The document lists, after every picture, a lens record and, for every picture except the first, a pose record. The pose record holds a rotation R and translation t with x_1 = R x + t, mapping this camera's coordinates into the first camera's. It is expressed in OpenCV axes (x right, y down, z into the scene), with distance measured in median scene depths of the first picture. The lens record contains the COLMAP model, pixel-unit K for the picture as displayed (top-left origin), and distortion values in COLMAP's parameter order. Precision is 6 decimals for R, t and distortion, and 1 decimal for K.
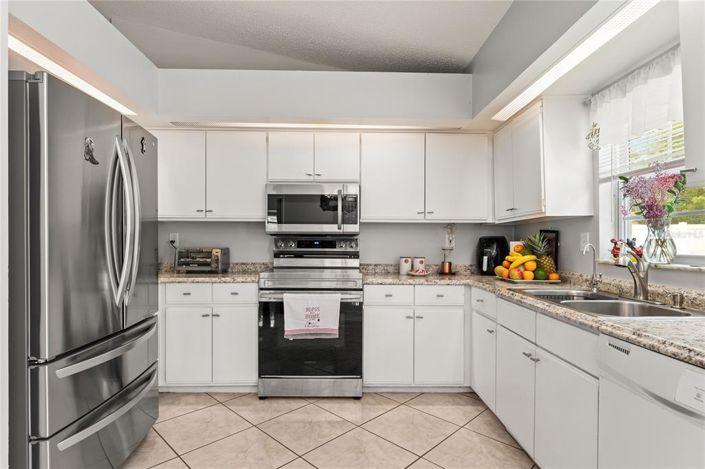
lens RADIAL K [[365.6, 0, 350.8], [0, 365.6, 233.9], [0, 0, 1]] dist [-0.000487, -0.001221]
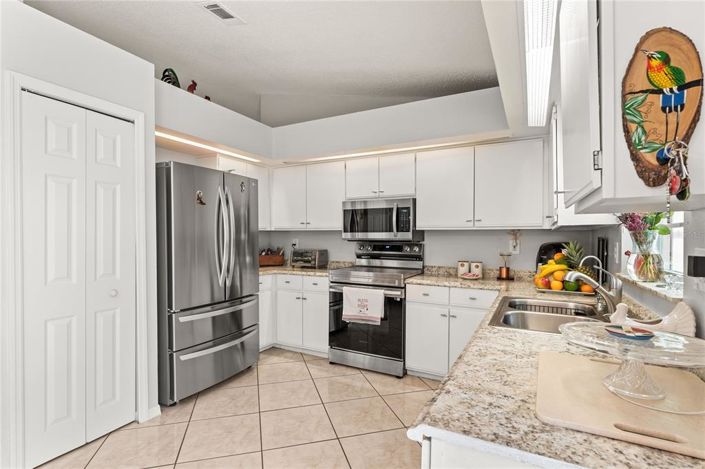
lens RADIAL K [[343.7, 0, 353.1], [0, 343.7, 237.5], [0, 0, 1]] dist [0.000216, 0.000144]
pose [[0.874027, 0.000156, -0.485878, 0.425128], [0.008337, 0.999848, 0.015317, -0.030053], [0.485806, -0.017438, 0.873893, -0.056162]]
